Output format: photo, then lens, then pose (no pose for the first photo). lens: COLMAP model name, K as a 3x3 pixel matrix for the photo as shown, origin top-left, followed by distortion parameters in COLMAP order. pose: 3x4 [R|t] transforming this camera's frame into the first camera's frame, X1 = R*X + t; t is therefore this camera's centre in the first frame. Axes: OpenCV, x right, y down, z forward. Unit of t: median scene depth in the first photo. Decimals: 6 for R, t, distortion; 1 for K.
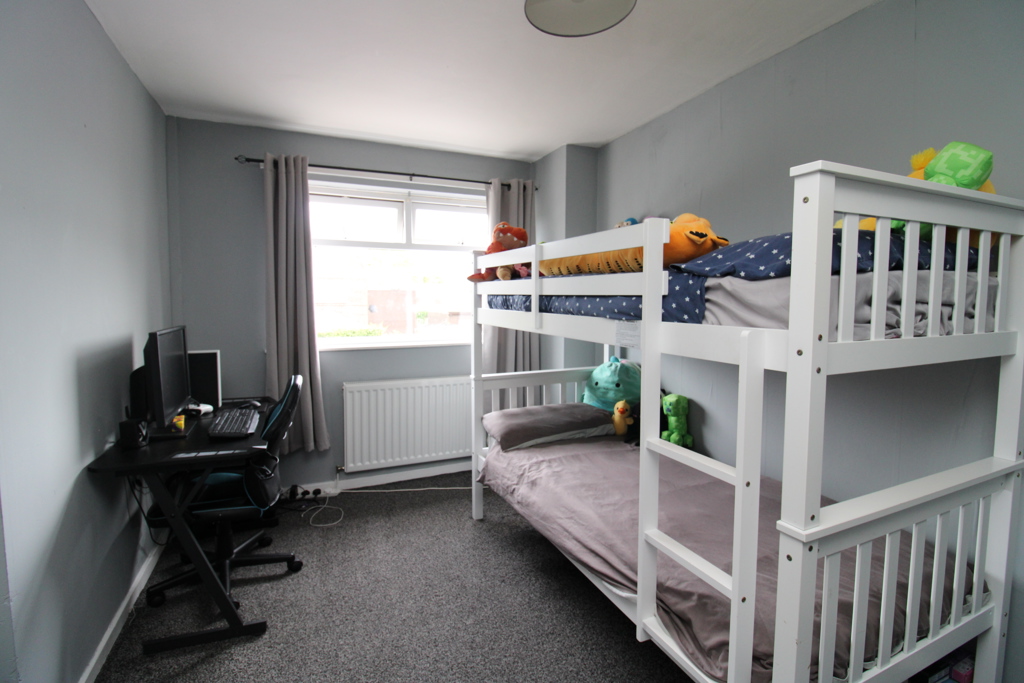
lens RADIAL K [[473.6, 0, 510.9], [0, 473.6, 328.1], [0, 0, 1]] dist [0.001058, -0.014791]
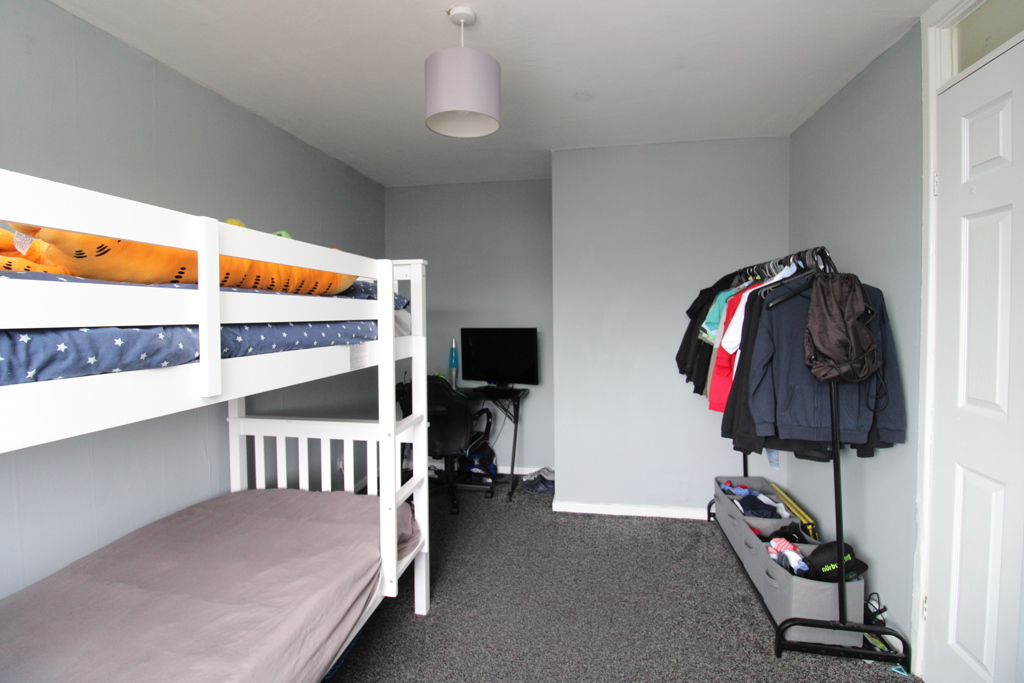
lens RADIAL K [[473.6, 0, 510.9], [0, 473.6, 328.1], [0, 0, 1]] dist [0.001058, -0.014791]
pose [[-0.818315, -0.010870, 0.574667, -0.513059], [0.049043, 0.994854, 0.088654, -0.102496], [-0.572673, 0.100730, -0.813572, 1.333091]]
